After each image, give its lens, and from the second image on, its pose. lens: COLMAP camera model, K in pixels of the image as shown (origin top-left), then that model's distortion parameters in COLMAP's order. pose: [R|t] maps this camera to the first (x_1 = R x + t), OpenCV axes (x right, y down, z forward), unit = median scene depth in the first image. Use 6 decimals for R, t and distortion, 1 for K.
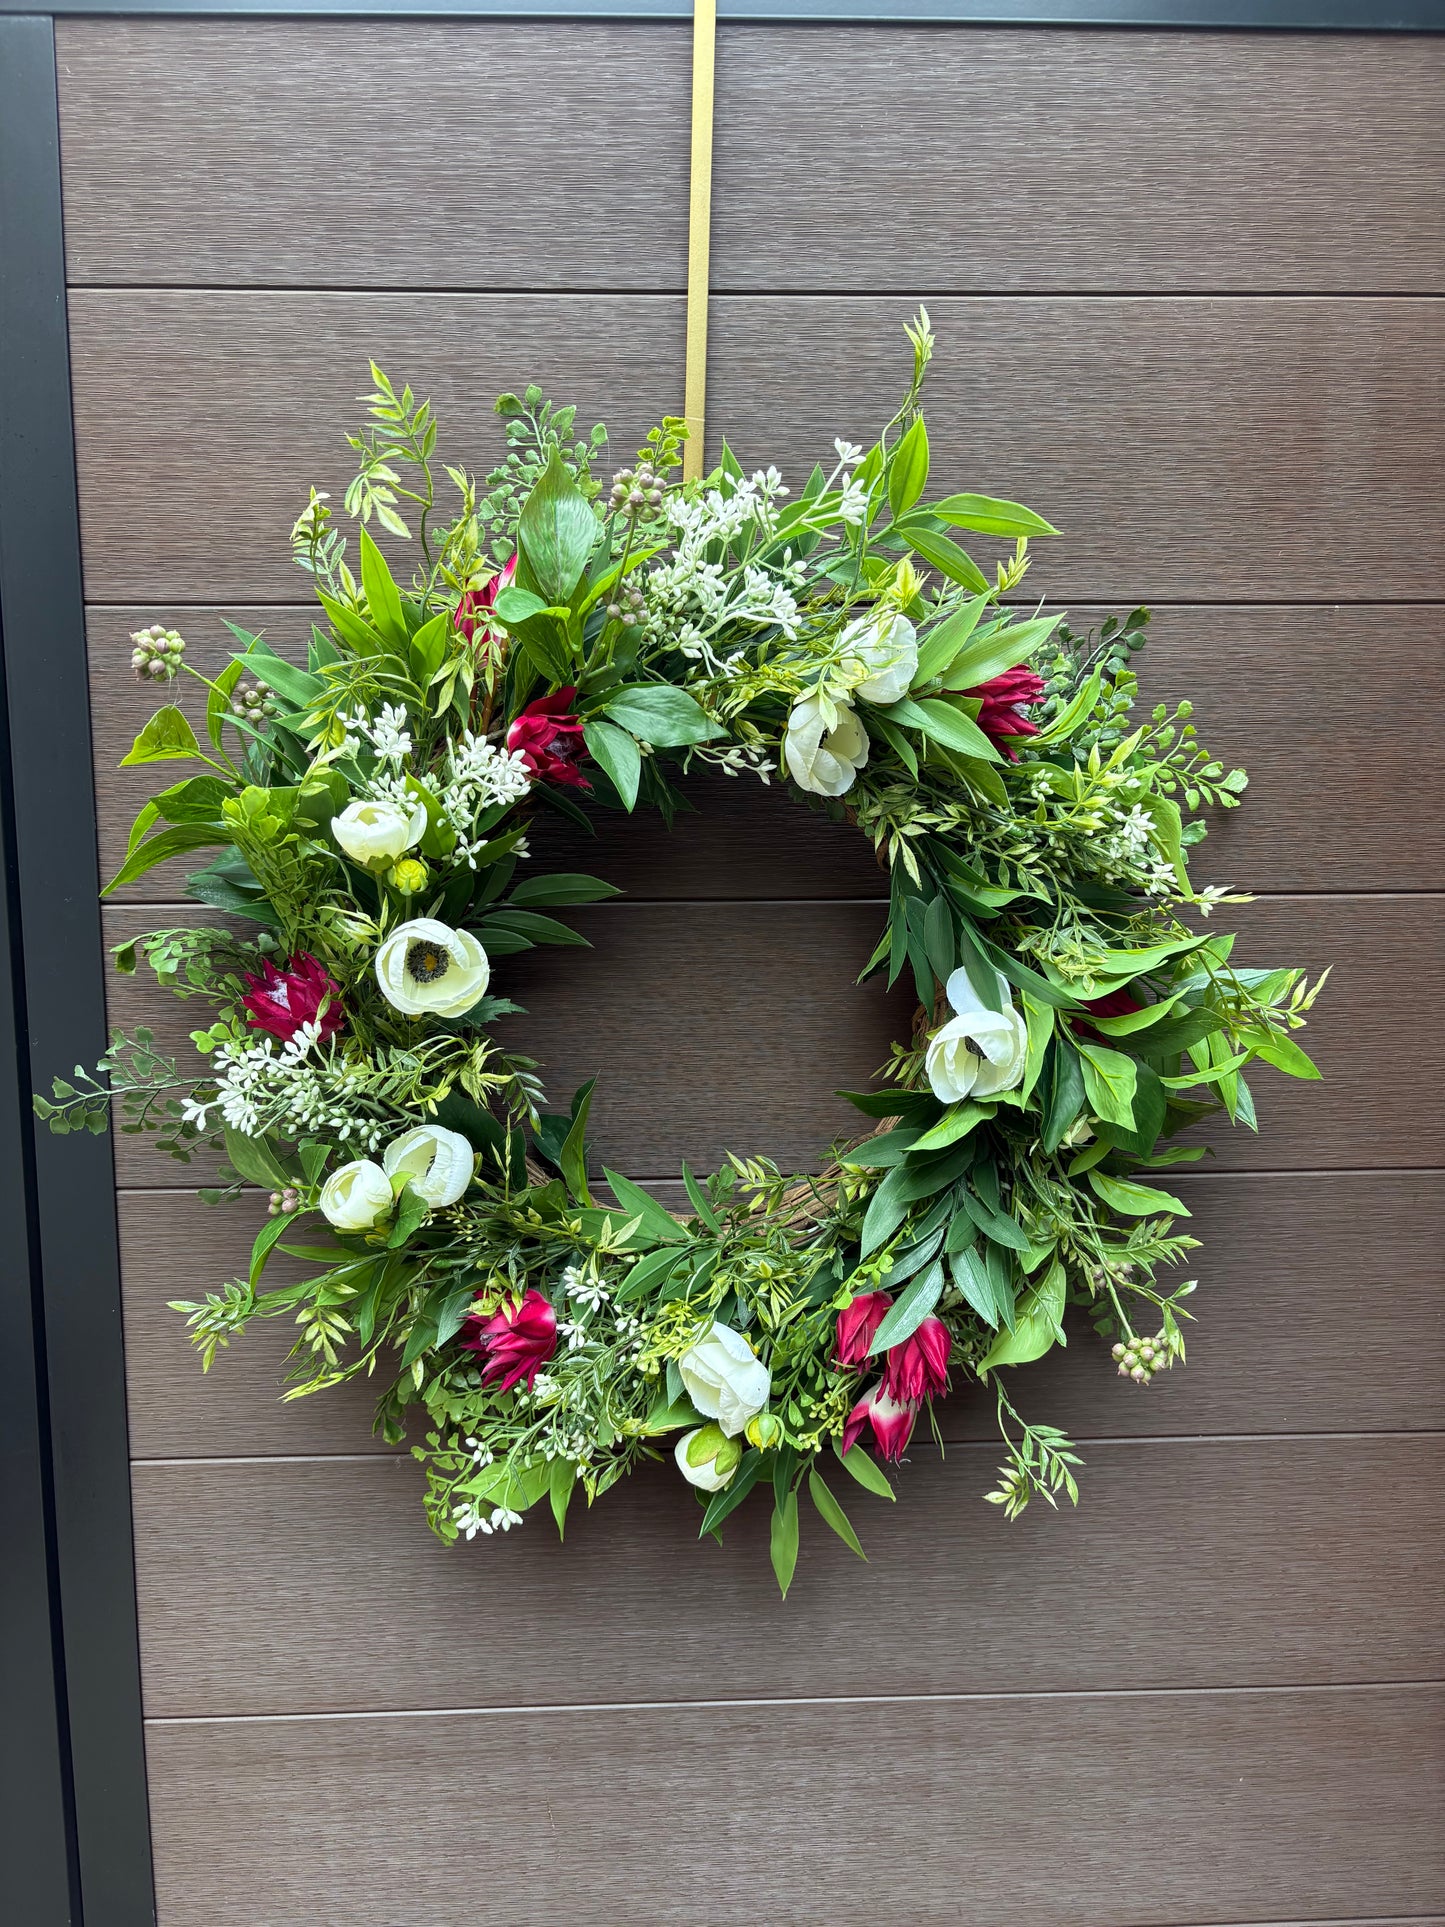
lens RADIAL K [[1501.2, 0, 736.6], [0, 1501.2, 1000.7], [0, 0, 1]] dist [0.015823, -0.026364]
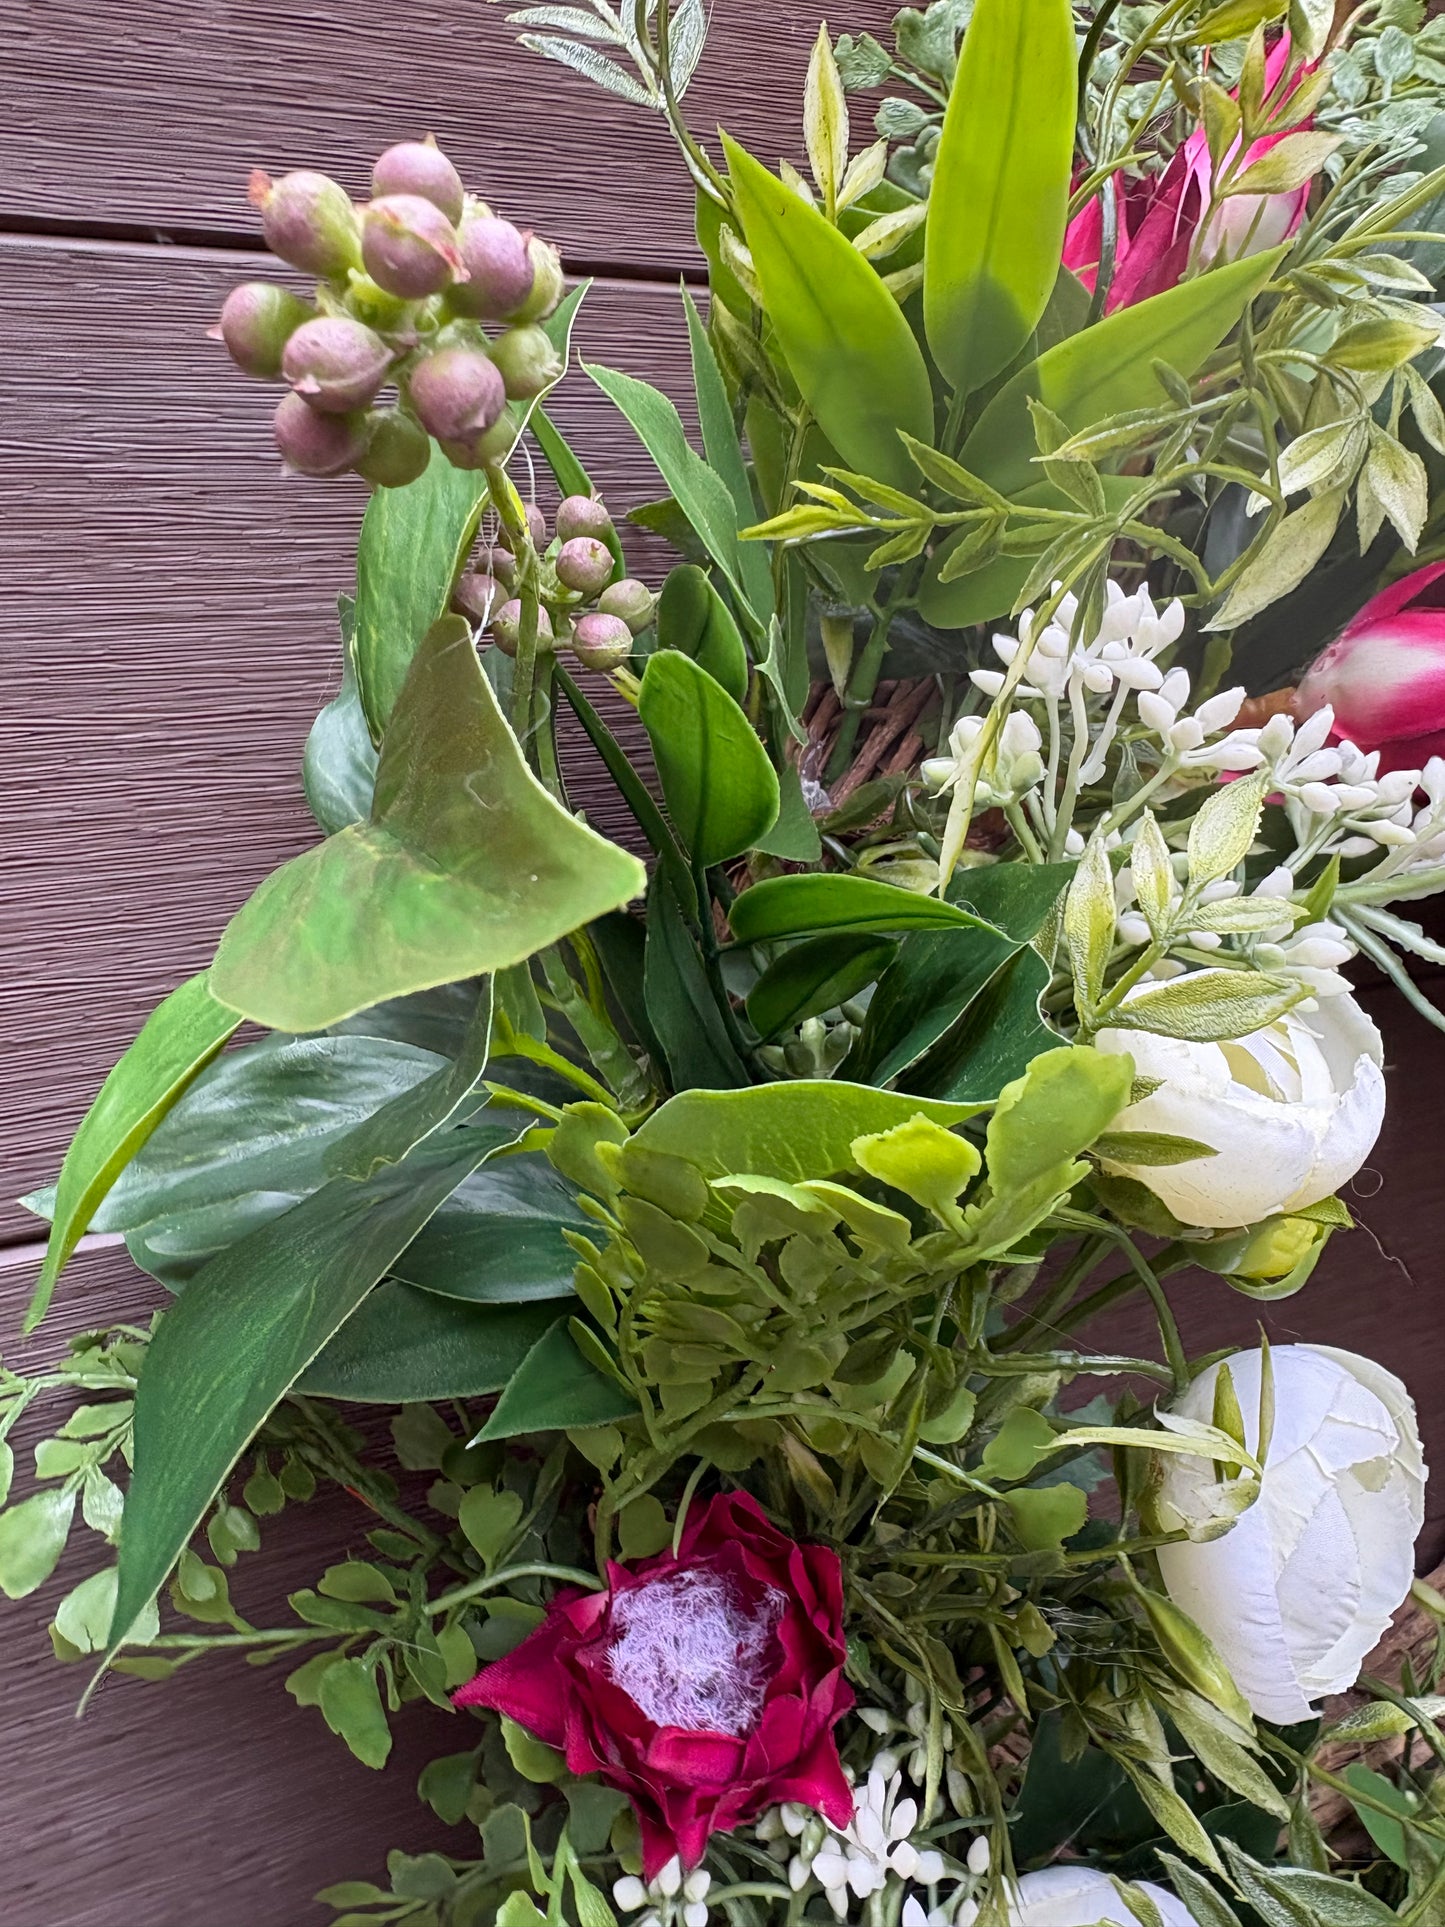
lens RADIAL K [[1501.2, 0, 762.4], [0, 1501.2, 900.6], [0, 0, 1]] dist [0.015823, -0.026364]
pose [[0.909290, -0.096832, 0.404740, -0.372292], [0.081985, 0.995175, 0.053903, -0.149395], [-0.408007, -0.015831, 0.912842, 0.724198]]
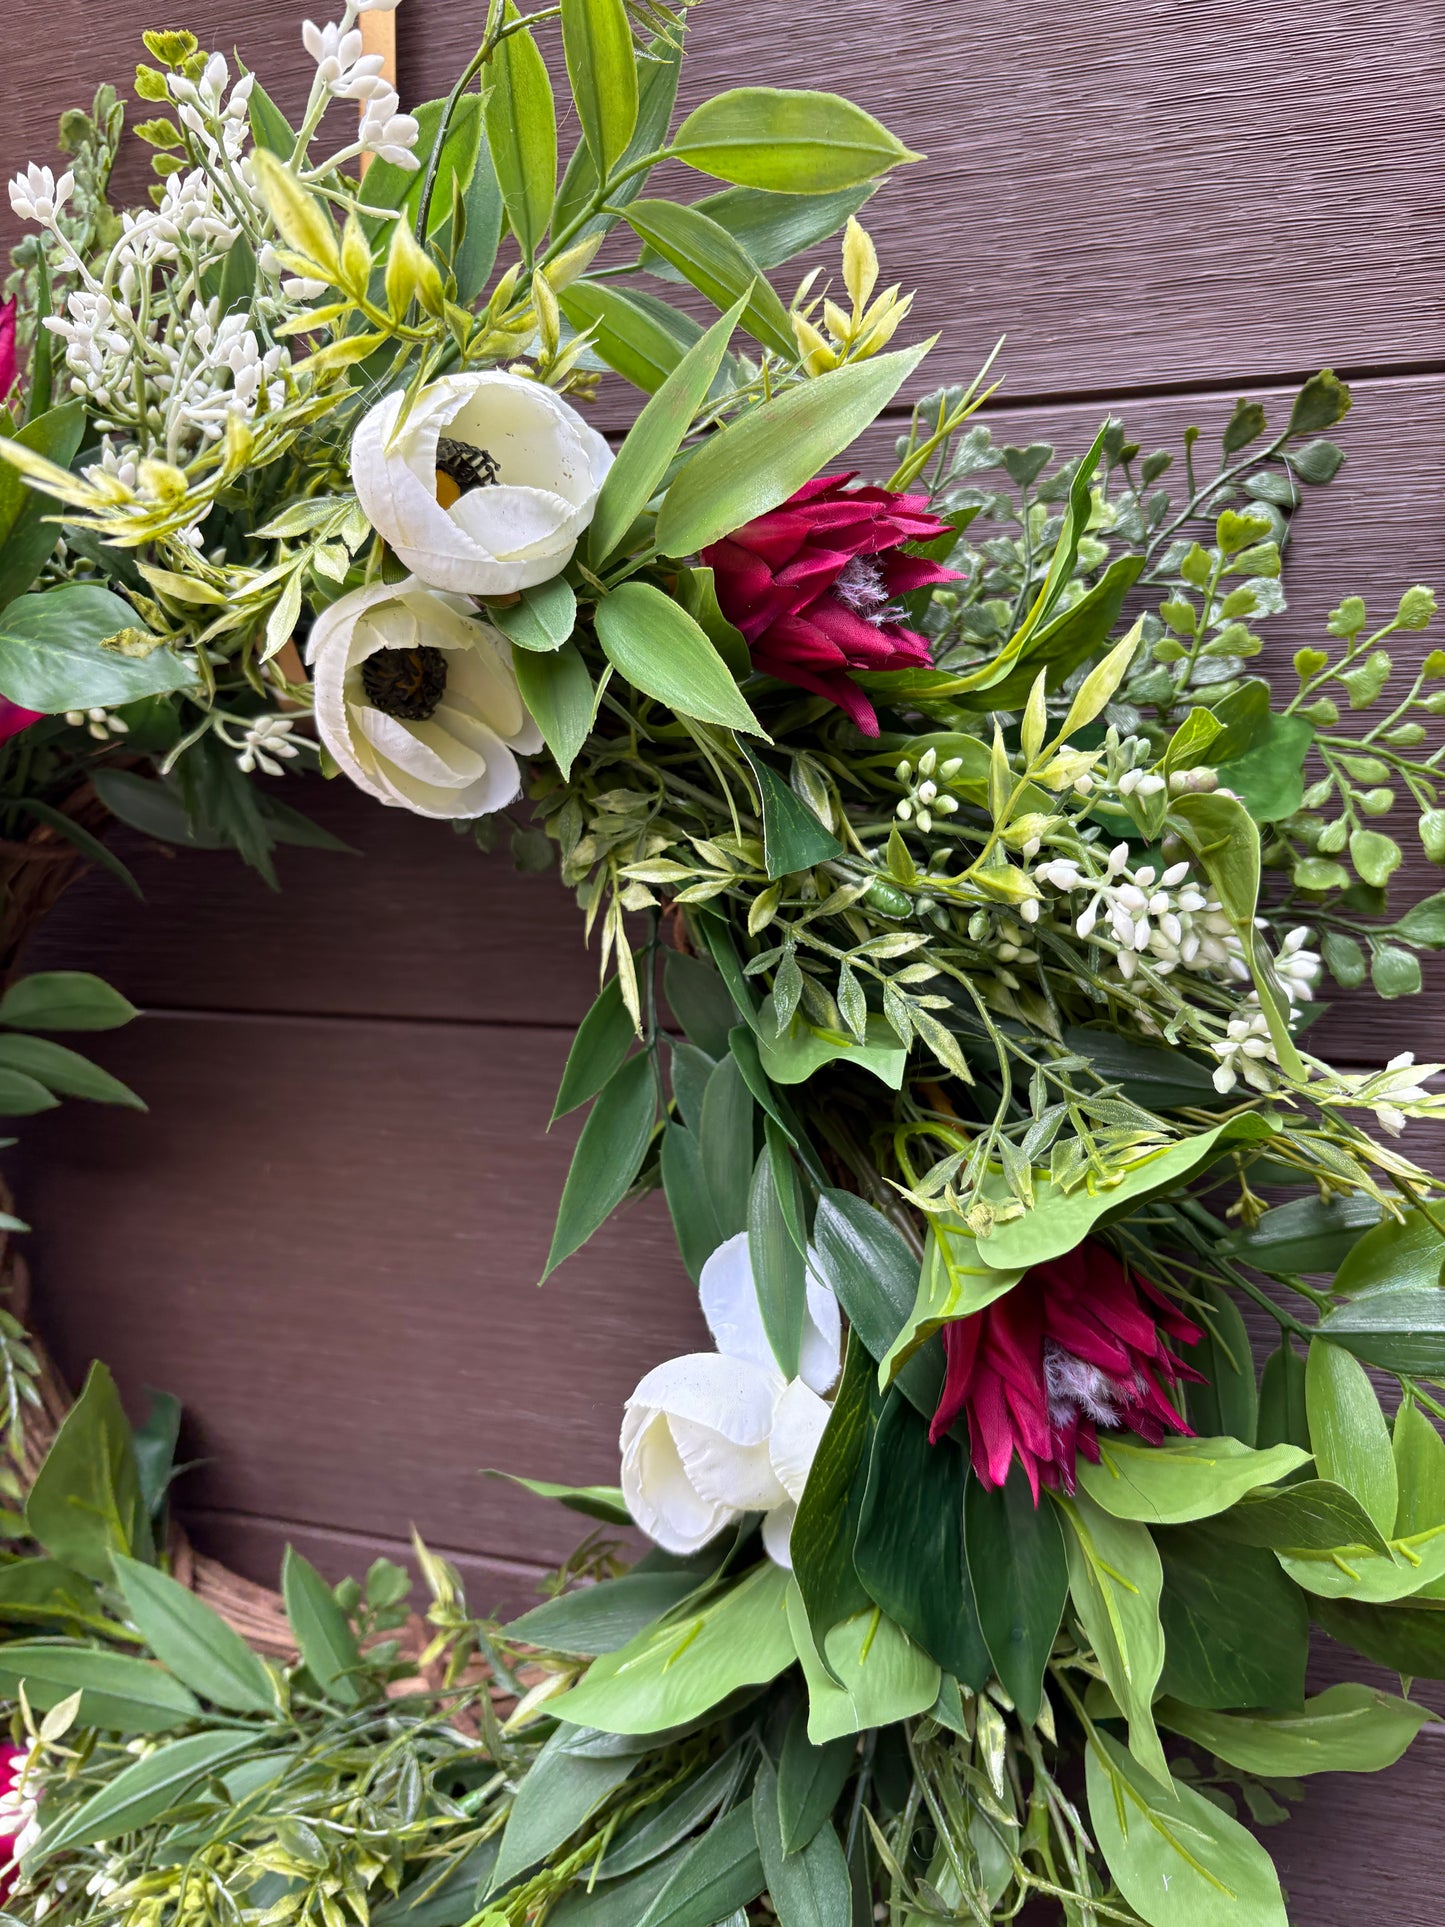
lens RADIAL K [[1501.2, 0, 726.3], [0, 1501.2, 976.2], [0, 0, 1]] dist [0.015823, -0.026364]
pose [[0.937373, 0.031090, -0.346937, 0.285070], [-0.045967, 0.998339, -0.034731, -0.076573], [0.345281, 0.048504, 0.937245, 0.598581]]
